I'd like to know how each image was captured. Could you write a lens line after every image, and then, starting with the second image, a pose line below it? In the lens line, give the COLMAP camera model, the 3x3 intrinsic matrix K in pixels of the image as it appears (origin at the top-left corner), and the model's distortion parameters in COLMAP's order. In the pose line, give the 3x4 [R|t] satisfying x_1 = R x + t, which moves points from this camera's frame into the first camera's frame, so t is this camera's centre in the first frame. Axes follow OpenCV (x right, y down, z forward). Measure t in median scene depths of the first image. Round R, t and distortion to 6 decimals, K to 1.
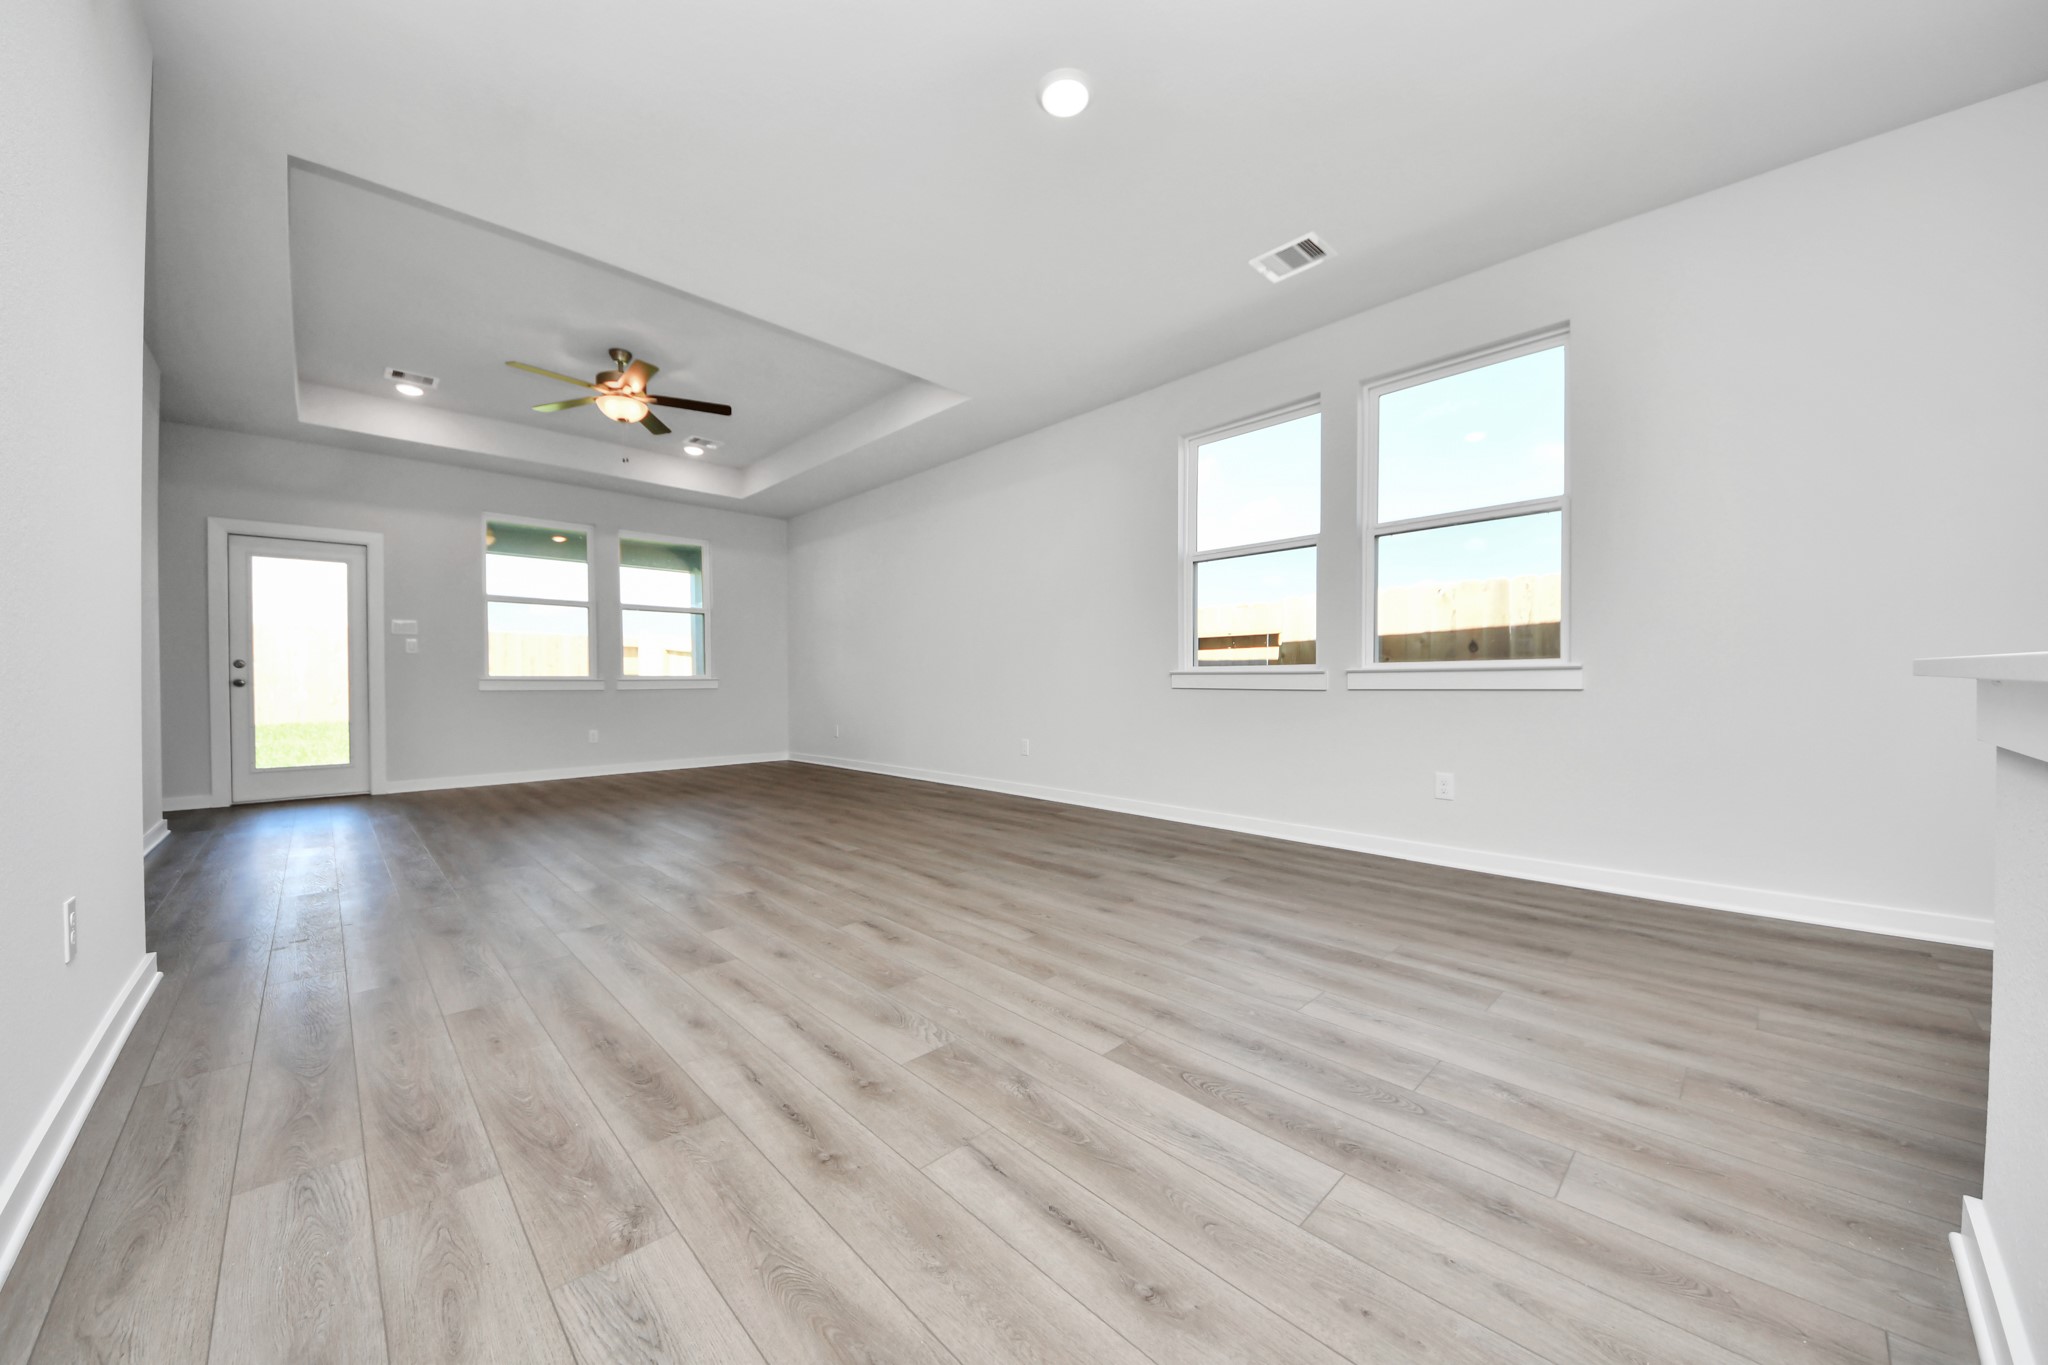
lens RADIAL K [[722.8, 0, 1020.8], [0, 722.8, 690.2], [0, 0, 1]] dist [0.028983, -0.019095]
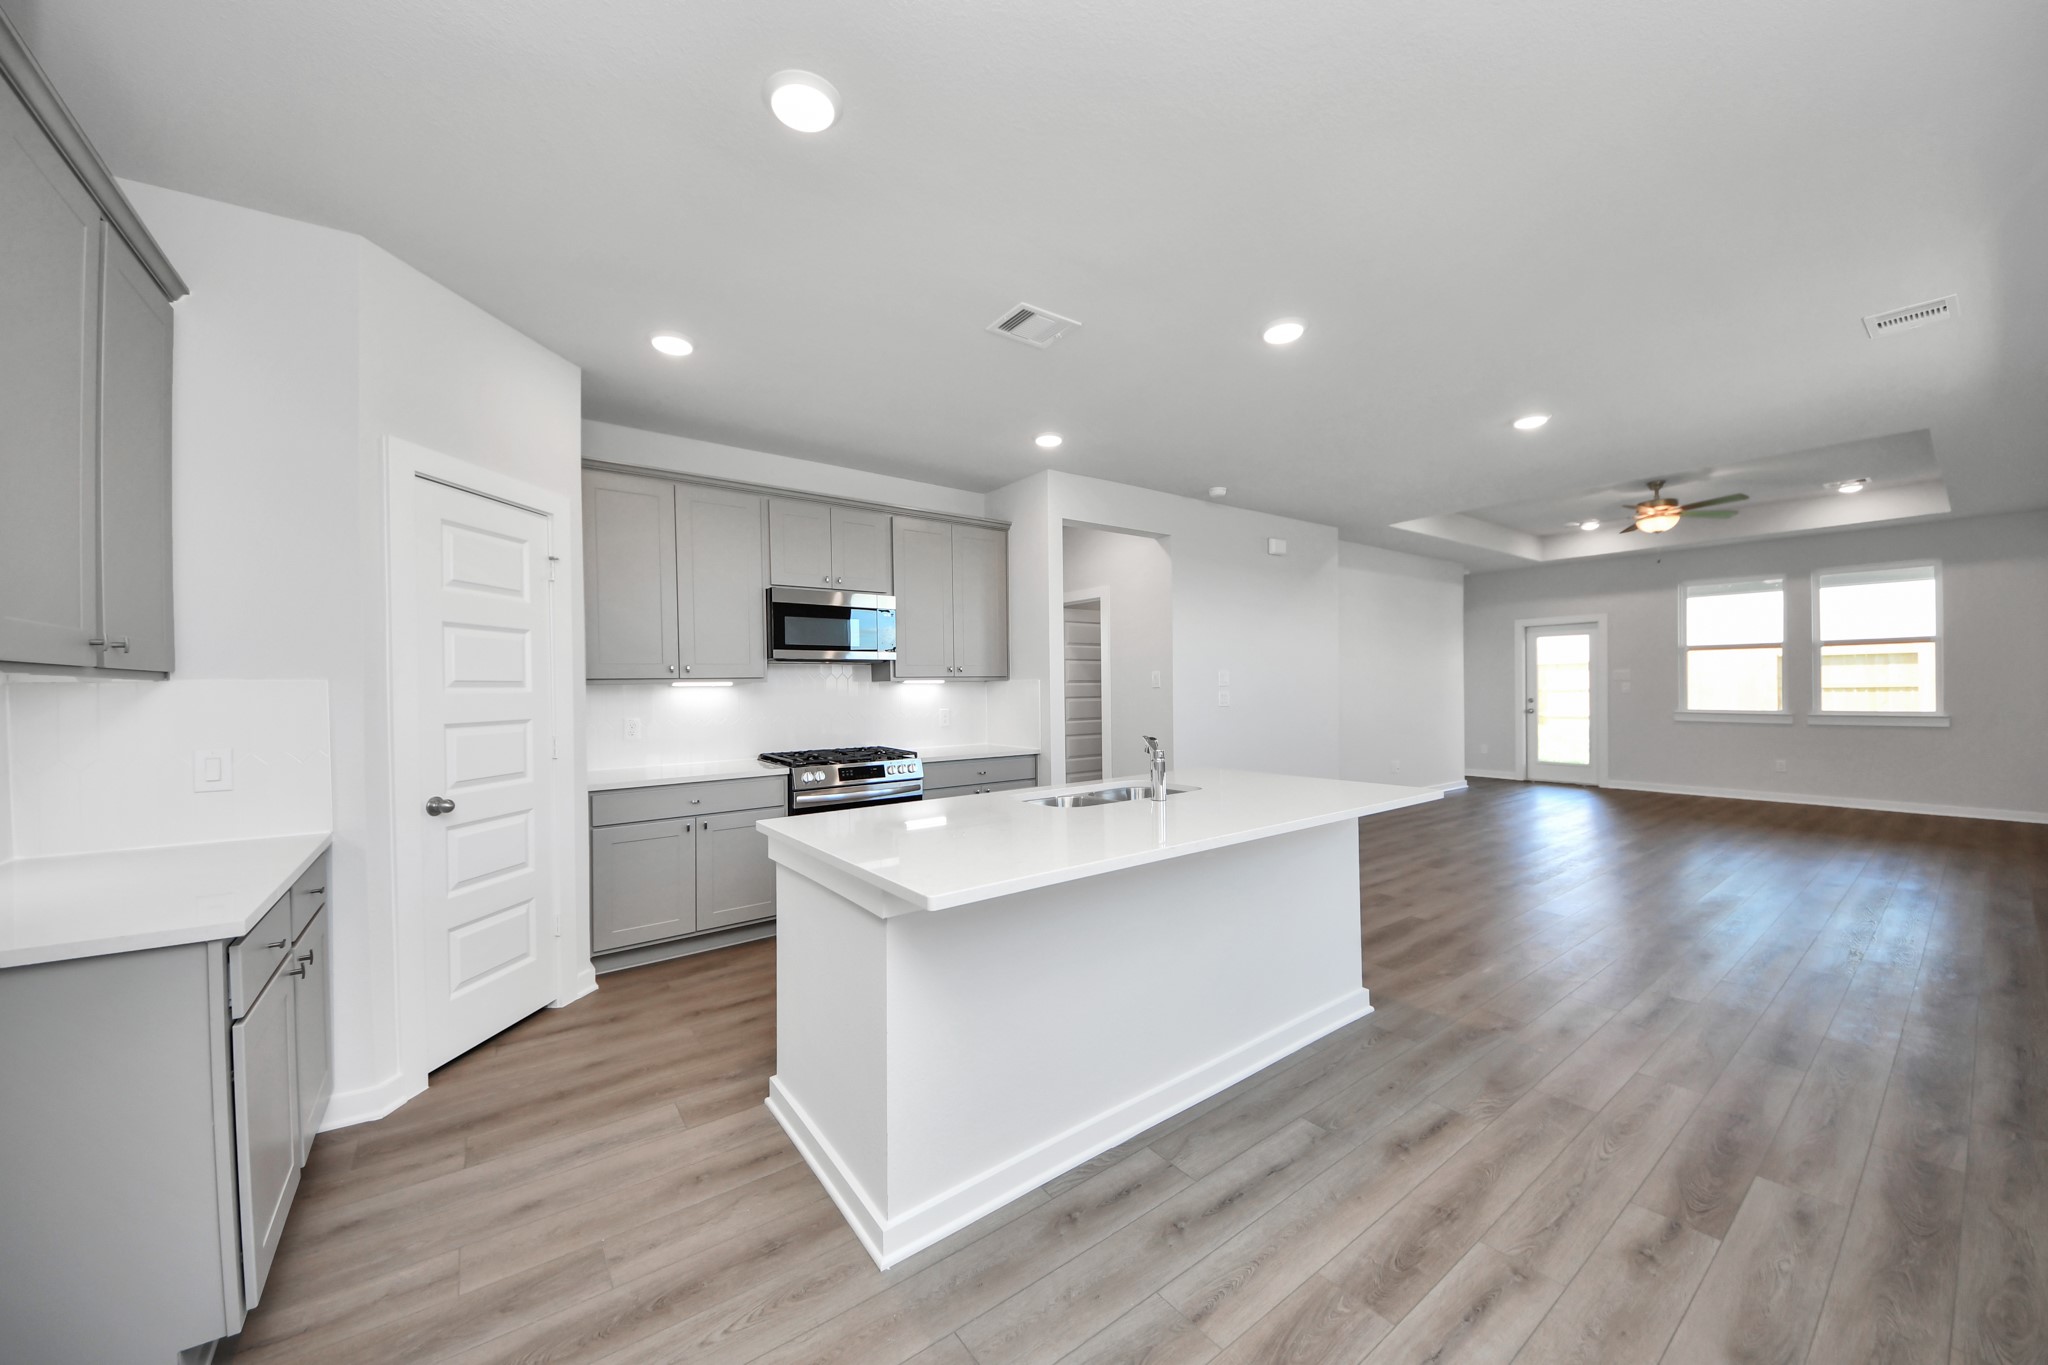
lens RADIAL K [[729.6, 0, 1025.8], [0, 729.6, 688.7], [0, 0, 1]] dist [0.015554, -0.012699]
pose [[-0.129580, 0.012695, -0.991488, 0.836331], [0.000734, 0.999919, 0.012707, -0.087137], [0.991569, 0.000919, -0.129579, 0.018400]]
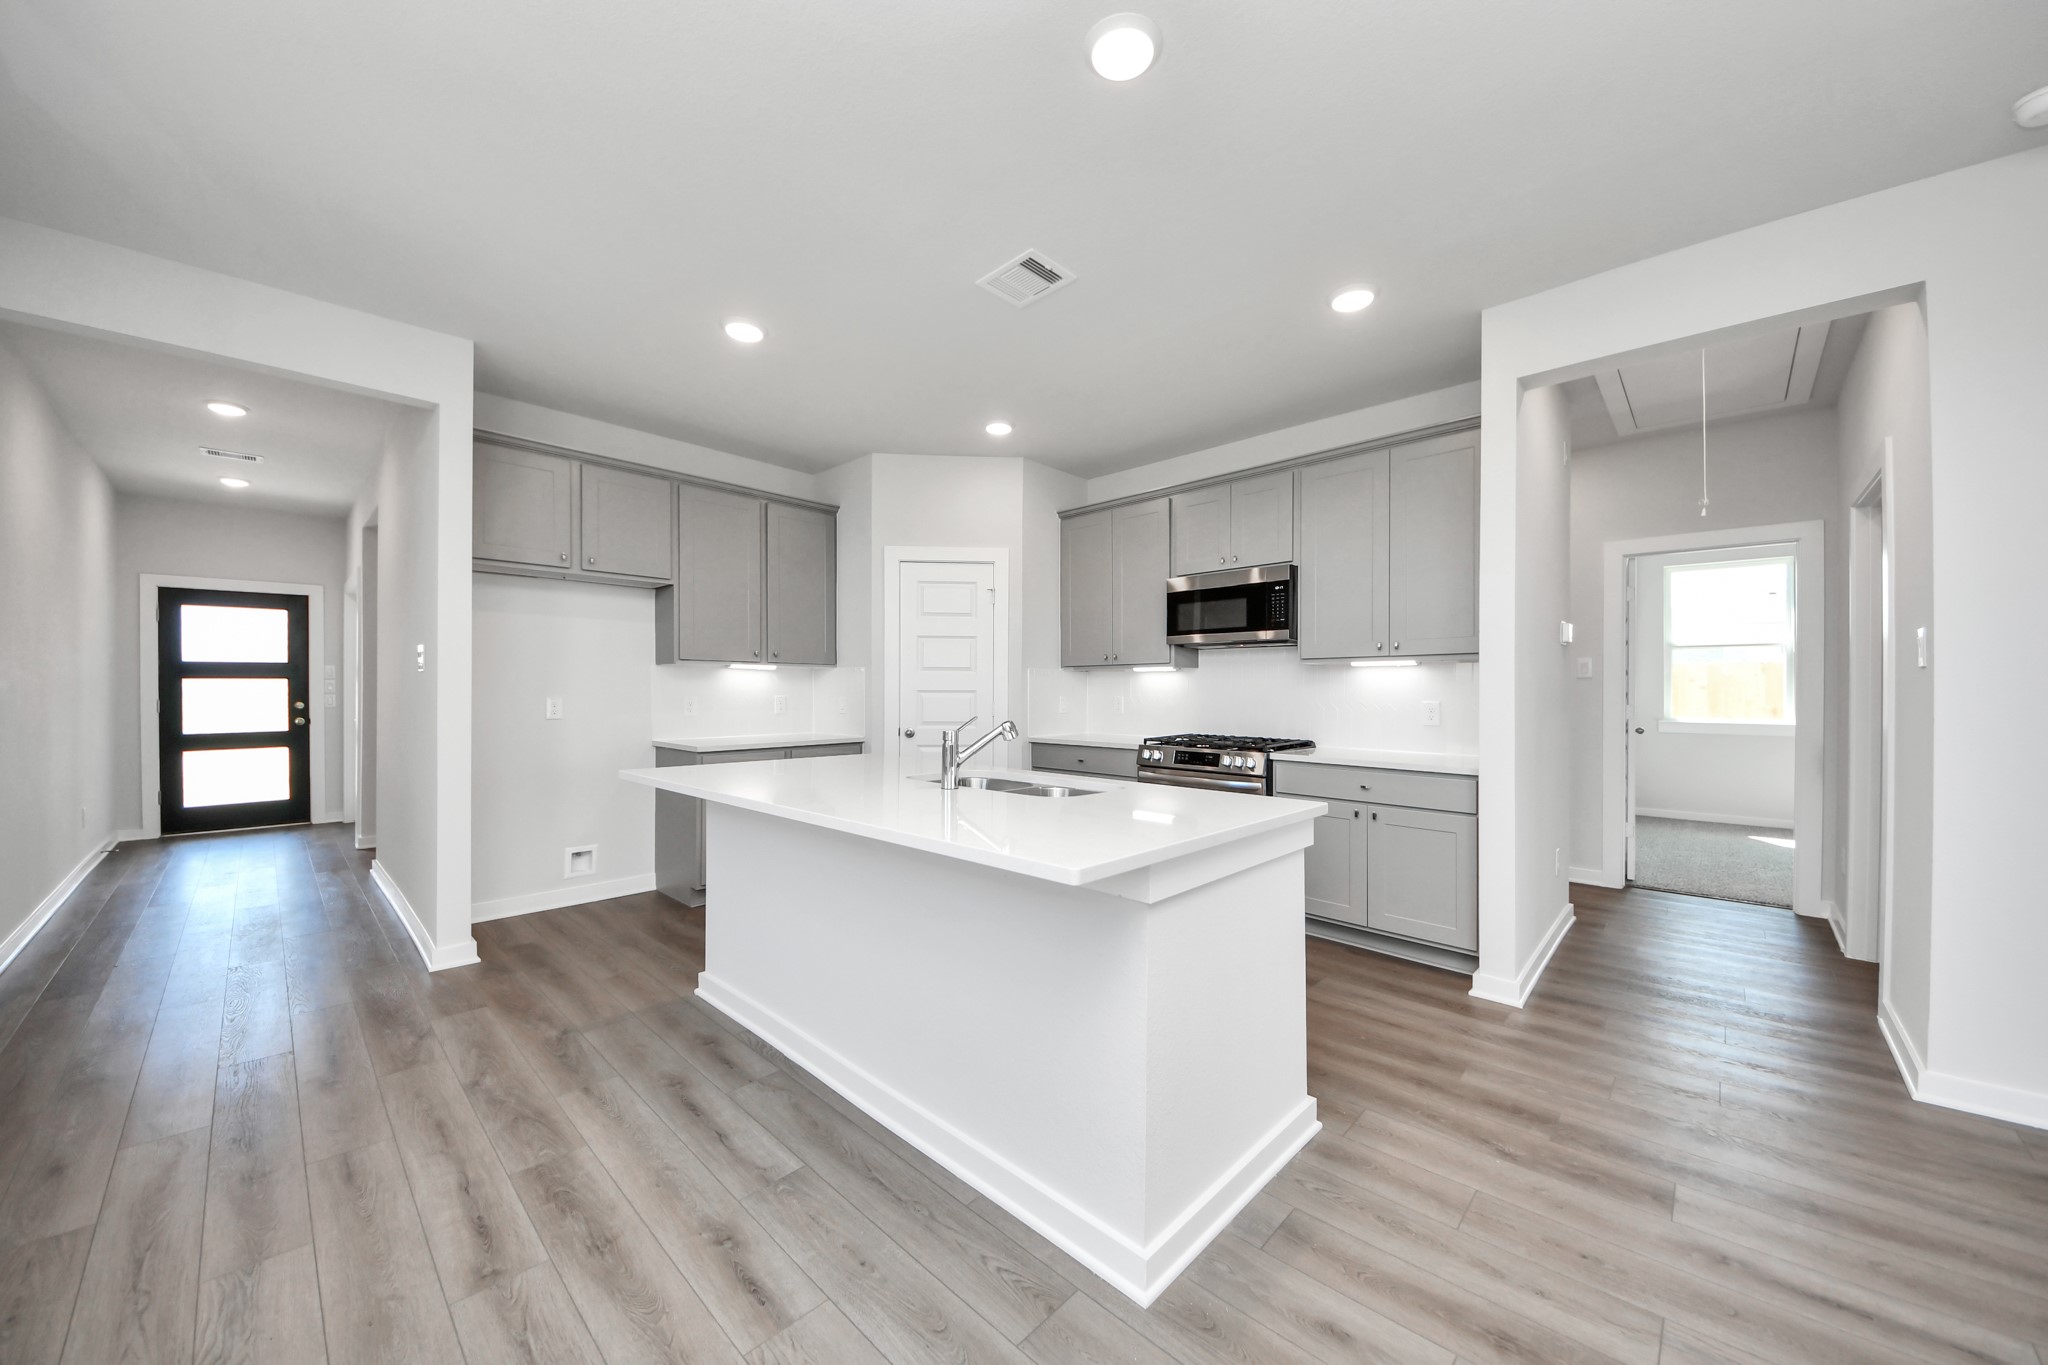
lens RADIAL K [[729.6, 0, 1025.8], [0, 729.6, 688.7], [0, 0, 1]] dist [0.015554, -0.012699]
pose [[-0.999113, 0.005247, -0.041774, 0.321926], [0.004659, 0.999889, 0.014163, -0.071816], [0.041844, 0.013956, -0.999027, 0.465803]]
